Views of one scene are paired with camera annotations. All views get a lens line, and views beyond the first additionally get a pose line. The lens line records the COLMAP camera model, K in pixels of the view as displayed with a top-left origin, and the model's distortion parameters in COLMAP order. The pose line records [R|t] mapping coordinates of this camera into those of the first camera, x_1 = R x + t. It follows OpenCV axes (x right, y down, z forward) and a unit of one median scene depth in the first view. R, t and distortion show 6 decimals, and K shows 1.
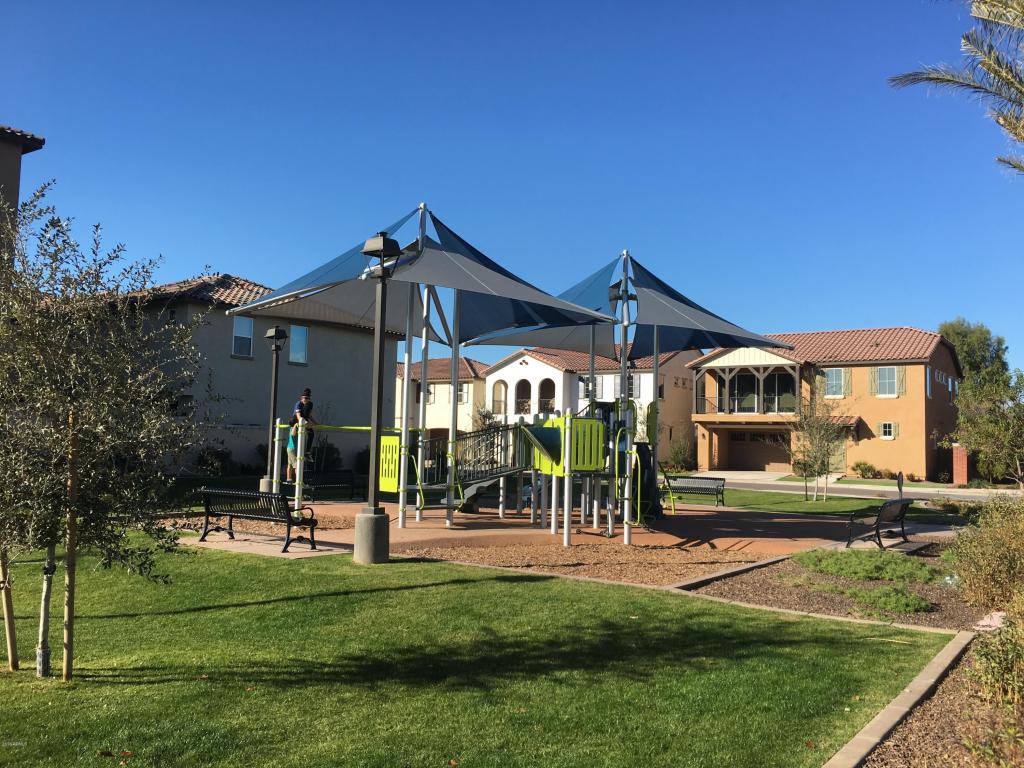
lens RADIAL K [[864.0, 0, 511.5], [0, 864.0, 384.6], [0, 0, 1]] dist [-0.000988, 0.001224]
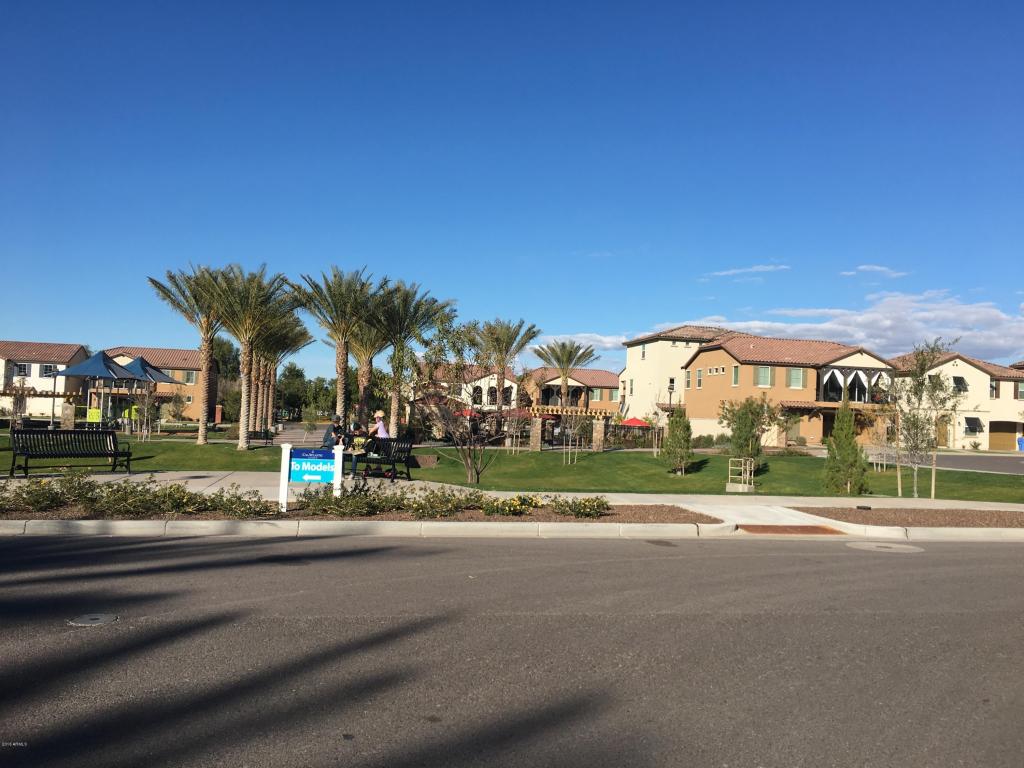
lens RADIAL K [[864.0, 0, 511.6], [0, 864.0, 383.3], [0, 0, 1]] dist [-0.000988, 0.001224]
pose [[0.681473, 0.021002, 0.731542, -0.563393], [-0.070837, 0.996788, 0.037371, -0.116352], [-0.728407, -0.077287, 0.680772, -1.008782]]
